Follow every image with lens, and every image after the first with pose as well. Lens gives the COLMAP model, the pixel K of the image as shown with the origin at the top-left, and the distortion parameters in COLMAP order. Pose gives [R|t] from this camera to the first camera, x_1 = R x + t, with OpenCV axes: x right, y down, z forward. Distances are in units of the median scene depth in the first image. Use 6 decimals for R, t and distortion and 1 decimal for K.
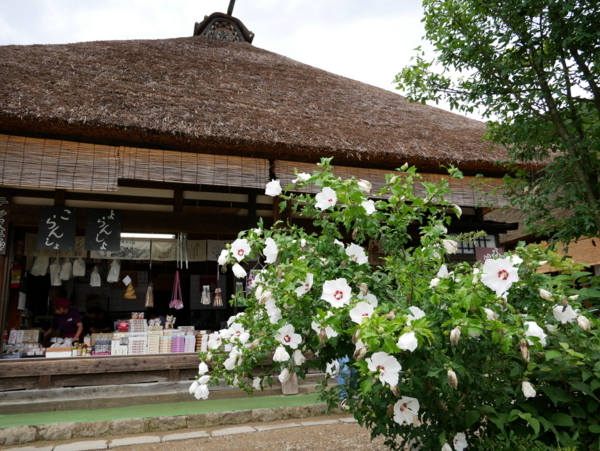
lens RADIAL K [[454.3, 0, 300.0], [0, 454.3, 225.5], [0, 0, 1]] dist [-0.000267, 0.001832]
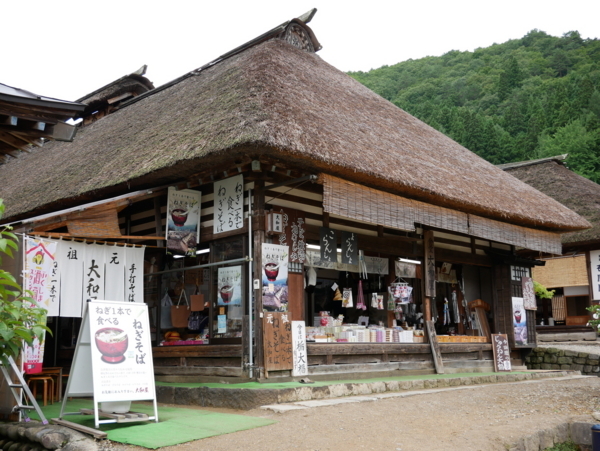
lens RADIAL K [[674.3, 0, 300.0], [0, 674.3, 225.5], [0, 0, 1]] dist [0.001447, -0.000028]
pose [[0.879631, 0.104813, 0.463965, -1.601122], [-0.127918, 0.991612, 0.018509, -0.079607], [-0.458133, -0.075631, 0.885660, -0.712152]]
